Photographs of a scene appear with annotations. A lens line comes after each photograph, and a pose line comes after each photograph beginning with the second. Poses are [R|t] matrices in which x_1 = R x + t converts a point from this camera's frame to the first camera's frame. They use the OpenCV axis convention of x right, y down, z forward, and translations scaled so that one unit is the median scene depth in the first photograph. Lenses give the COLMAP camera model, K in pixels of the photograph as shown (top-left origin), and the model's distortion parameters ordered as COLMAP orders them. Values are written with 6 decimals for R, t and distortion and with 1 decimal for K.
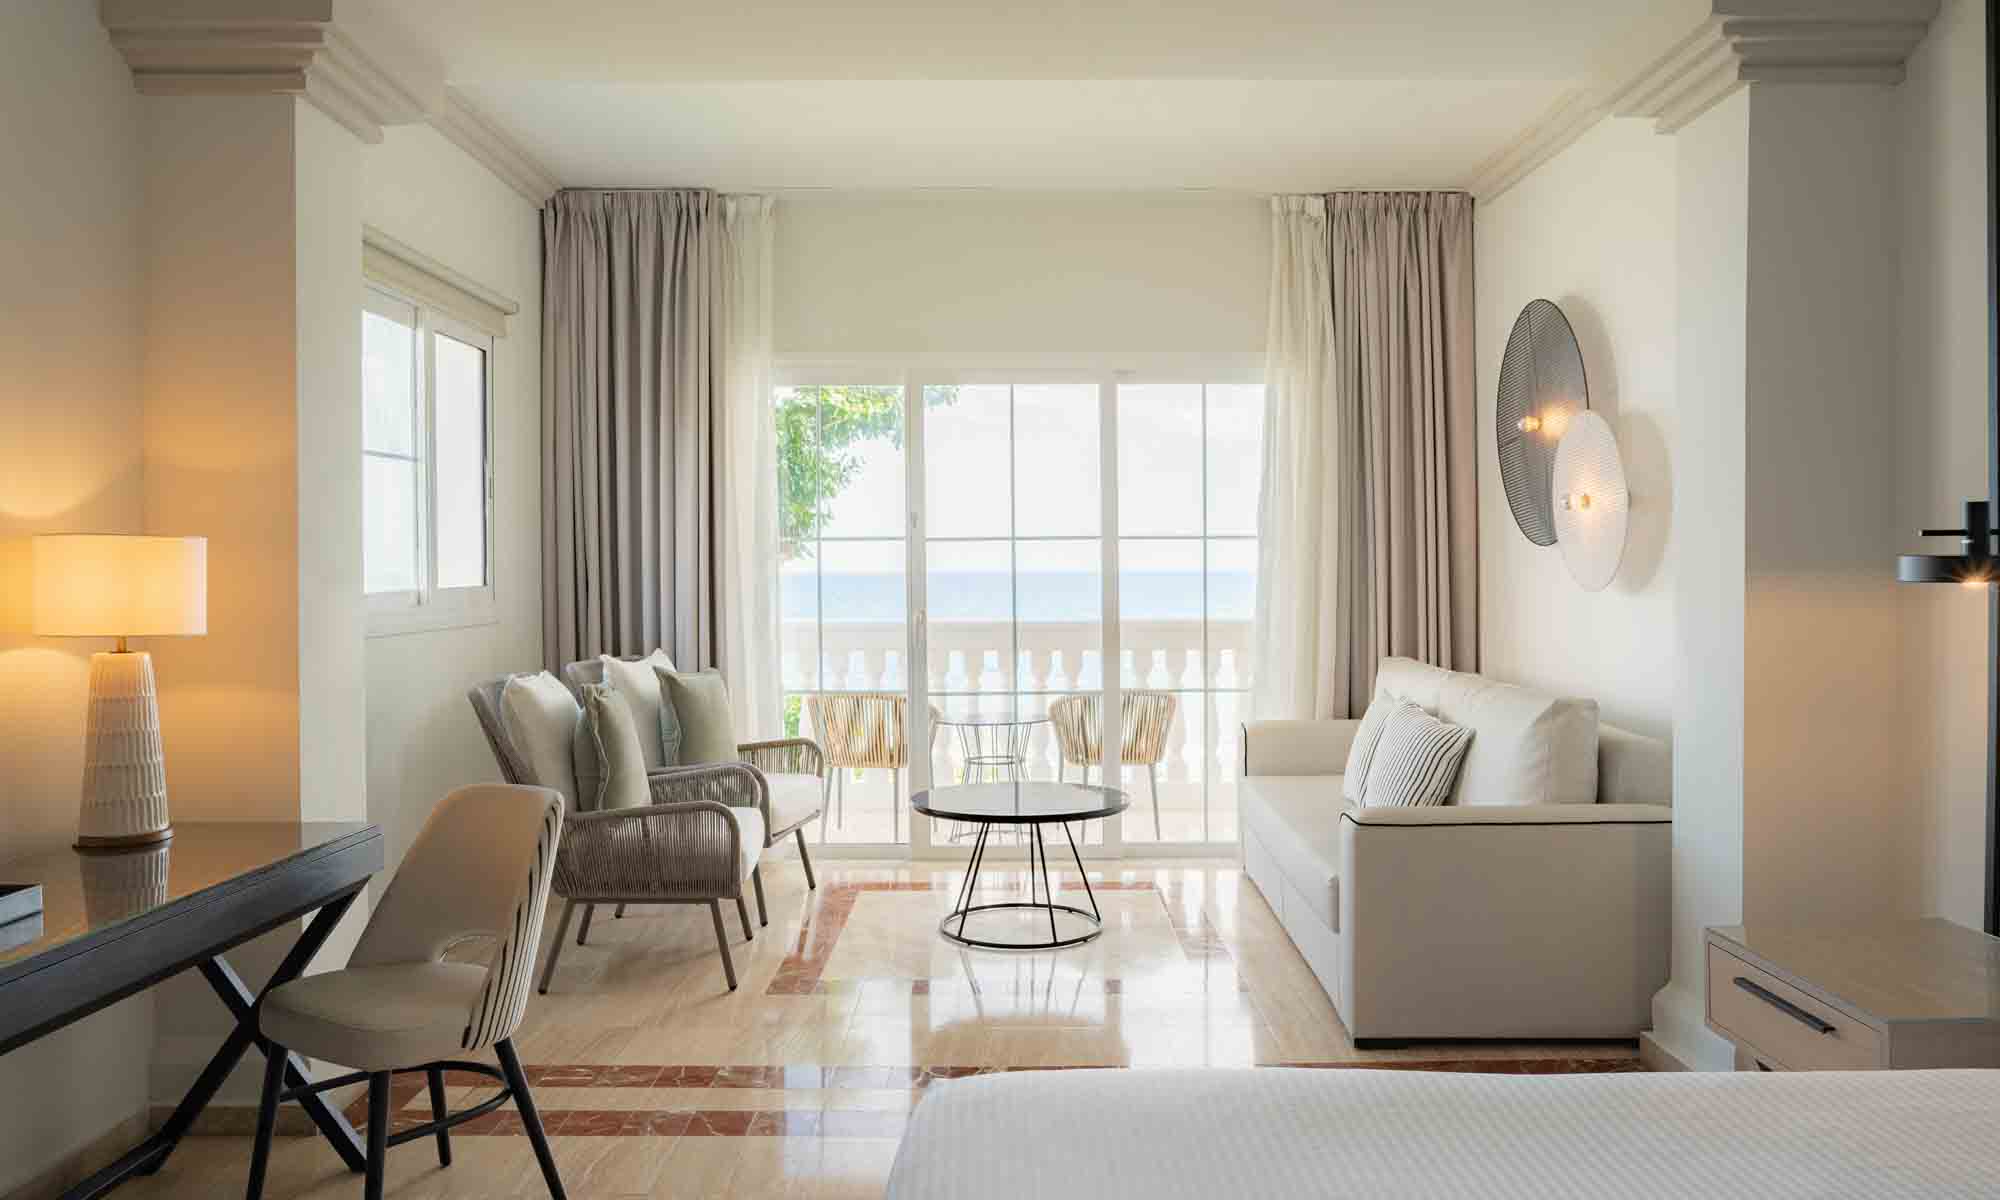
lens RADIAL K [[1362.0, 0, 1013.6], [0, 1362.0, 571.1], [0, 0, 1]] dist [-0.002579, 0.003388]
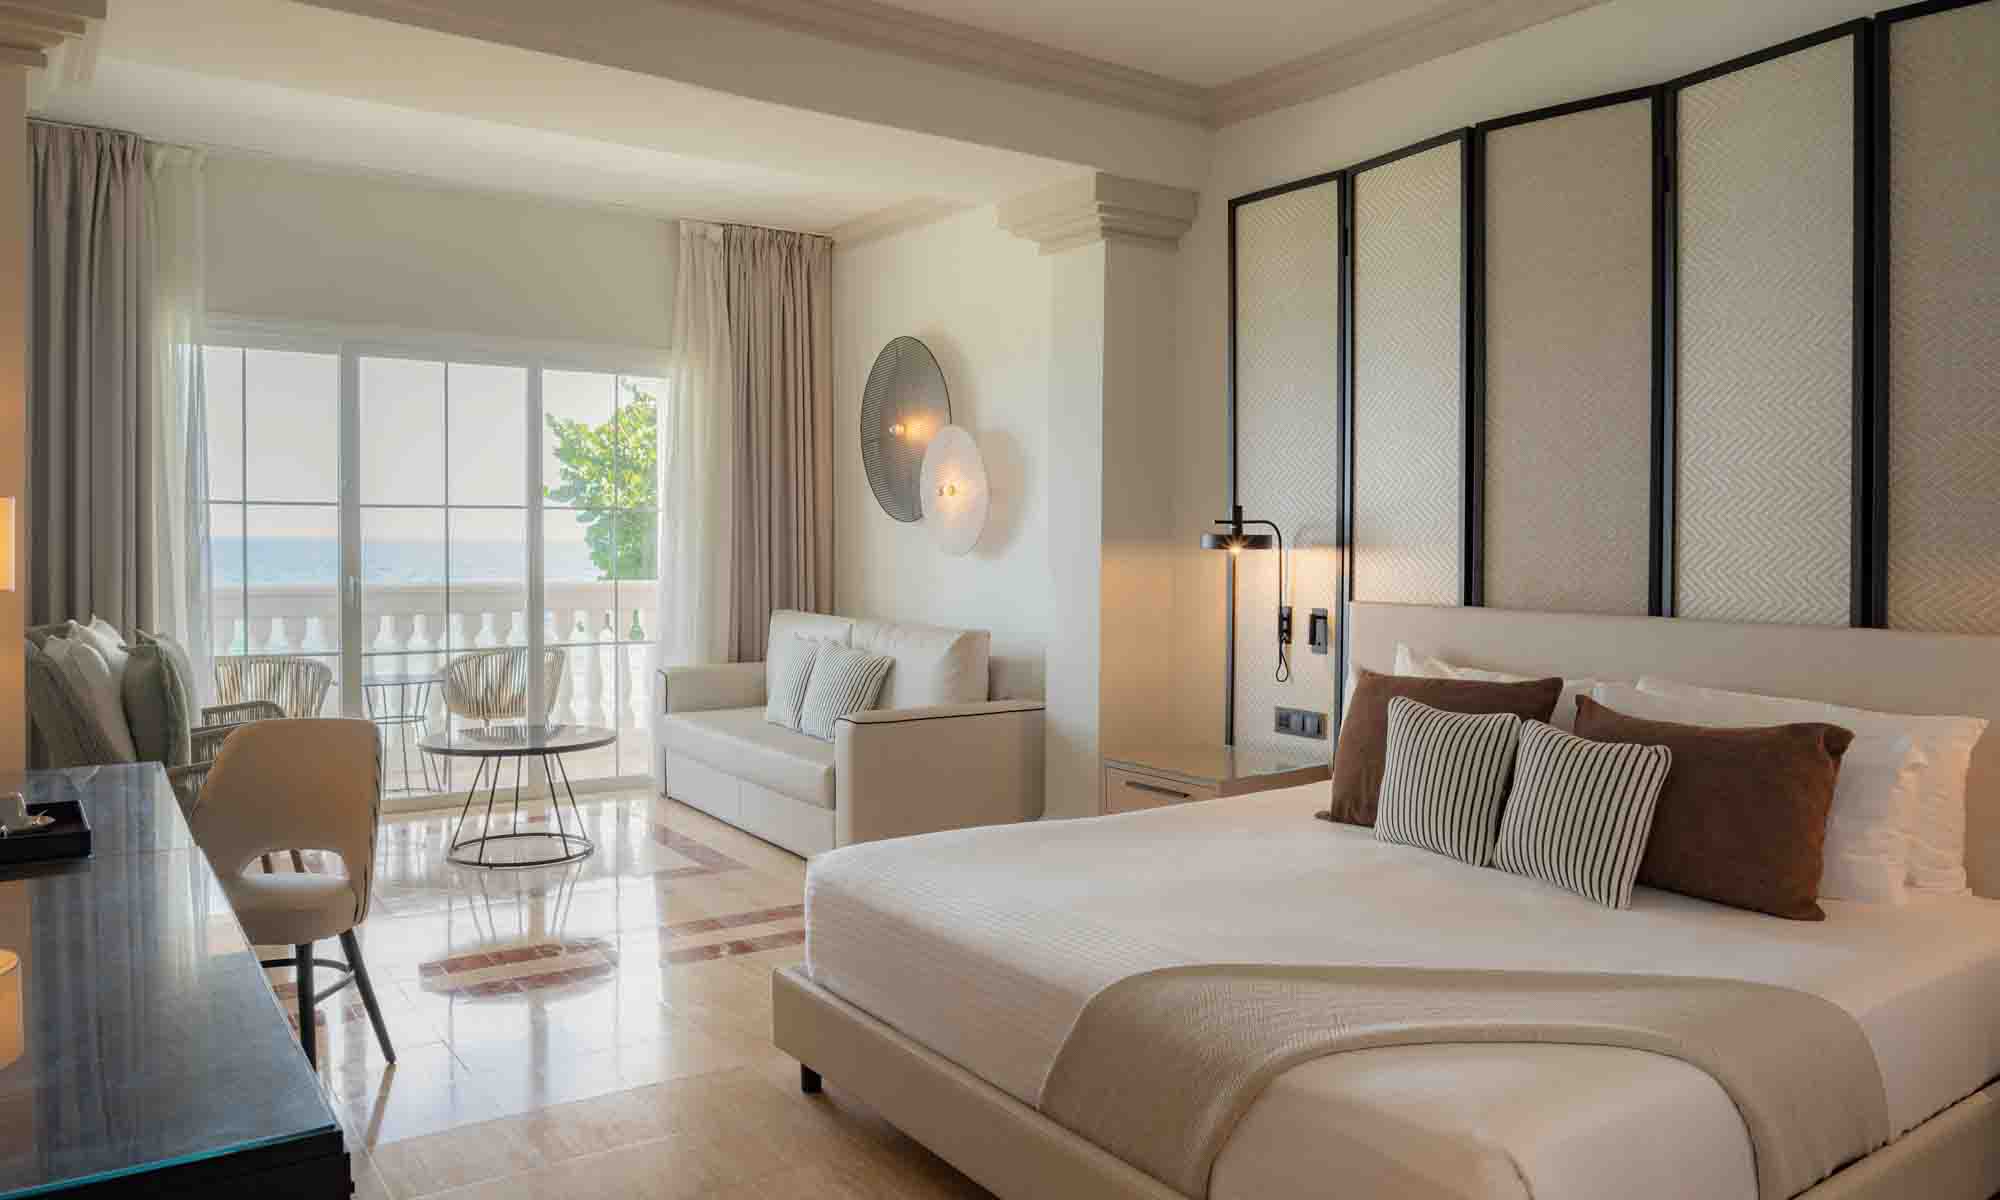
lens RADIAL K [[1362.0, 0, 1013.6], [0, 1362.0, 571.1], [0, 0, 1]] dist [-0.002579, 0.003388]
pose [[0.825588, -0.003405, 0.564263, -0.239823], [-0.007938, 0.999813, 0.017647, 0.003771], [-0.564217, -0.019048, 0.825406, -0.134195]]
